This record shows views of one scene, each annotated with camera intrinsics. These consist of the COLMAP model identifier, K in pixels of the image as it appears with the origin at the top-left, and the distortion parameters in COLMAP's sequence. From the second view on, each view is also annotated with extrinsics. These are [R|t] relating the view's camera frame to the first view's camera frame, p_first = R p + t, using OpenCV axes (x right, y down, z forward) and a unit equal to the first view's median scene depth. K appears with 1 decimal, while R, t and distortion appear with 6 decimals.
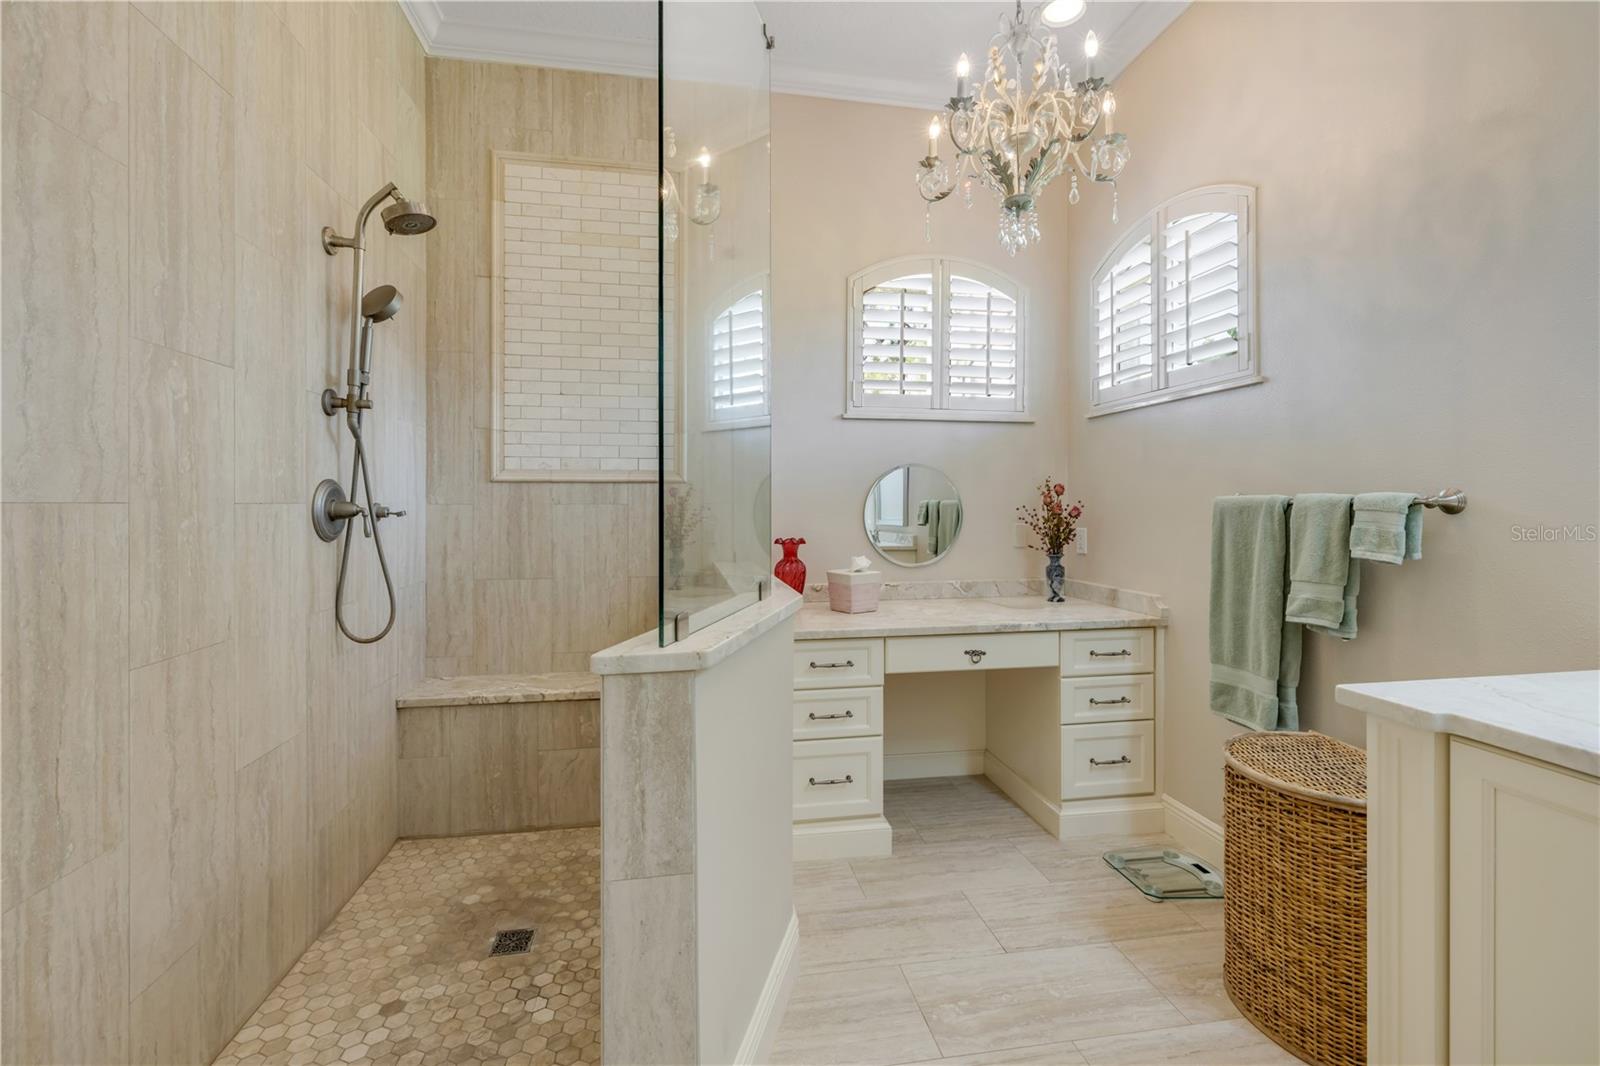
lens RADIAL K [[690.9, 0, 804.7], [0, 690.9, 502.4], [0, 0, 1]] dist [0.001076, 0.000141]
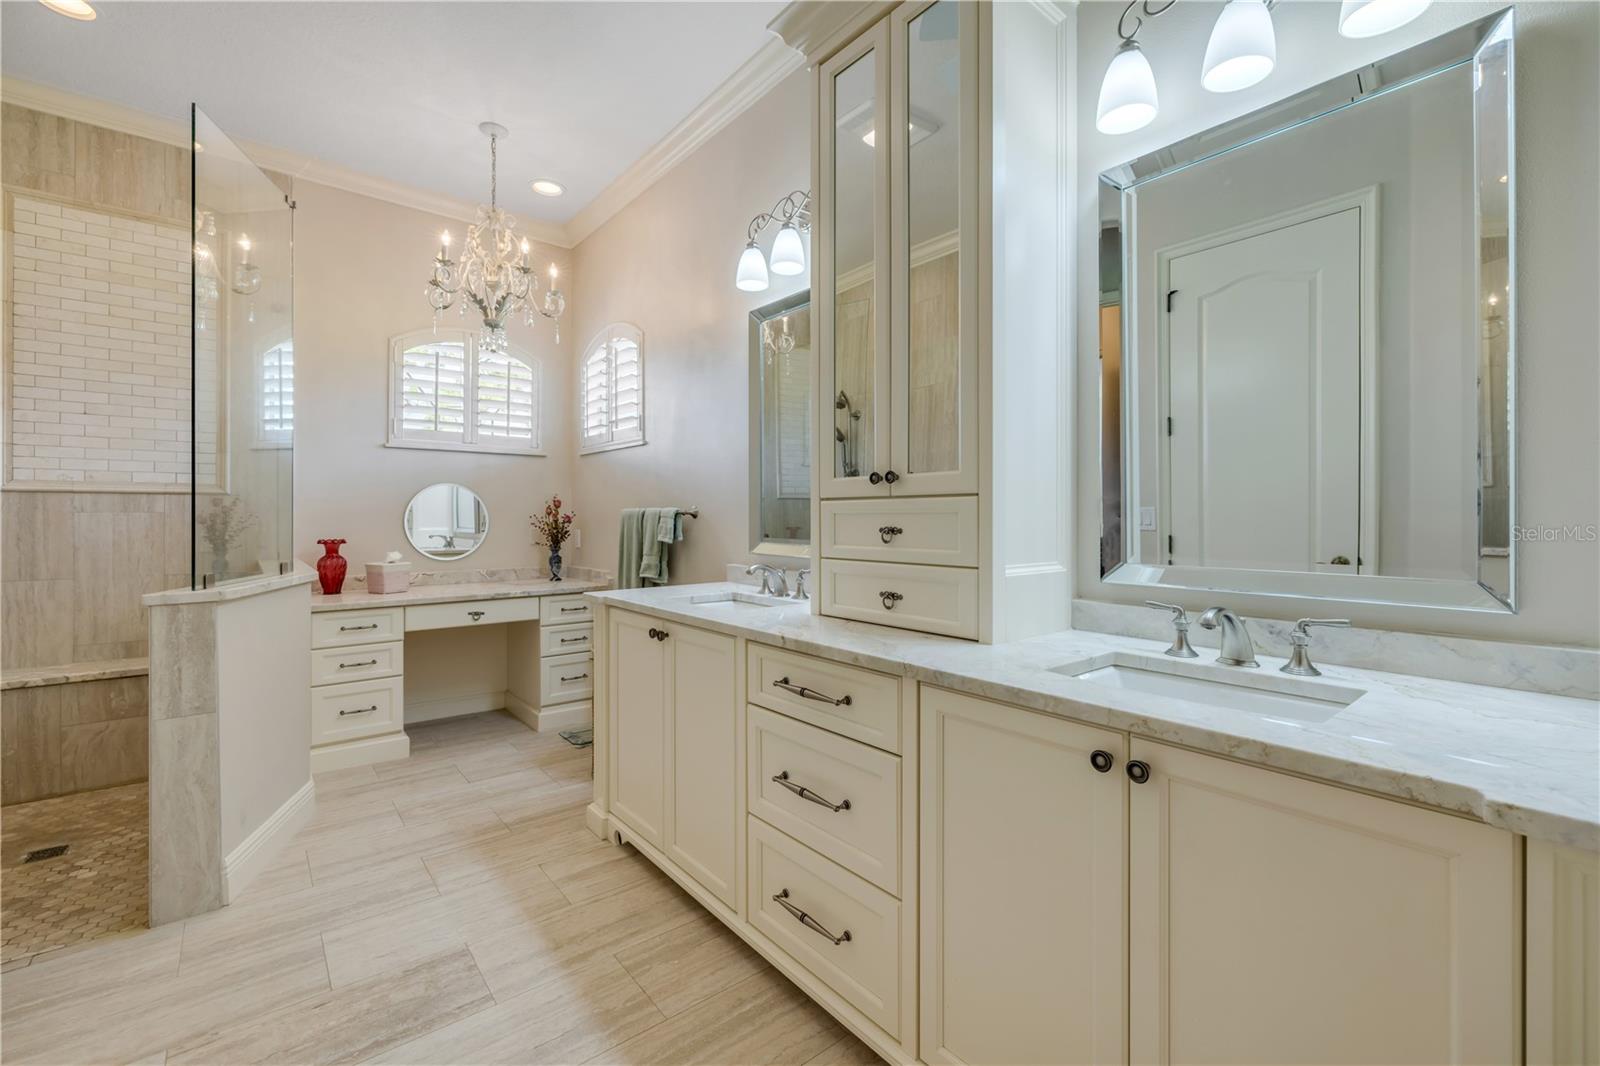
lens RADIAL K [[671.5, 0, 796.2], [0, 671.5, 517.0], [0, 0, 1]] dist [-0.001446, -0.000268]
pose [[0.872544, 0.001686, 0.488532, 0.138135], [-0.003859, 0.999987, 0.003442, 0.002882], [-0.488520, -0.004889, 0.872539, -0.576394]]
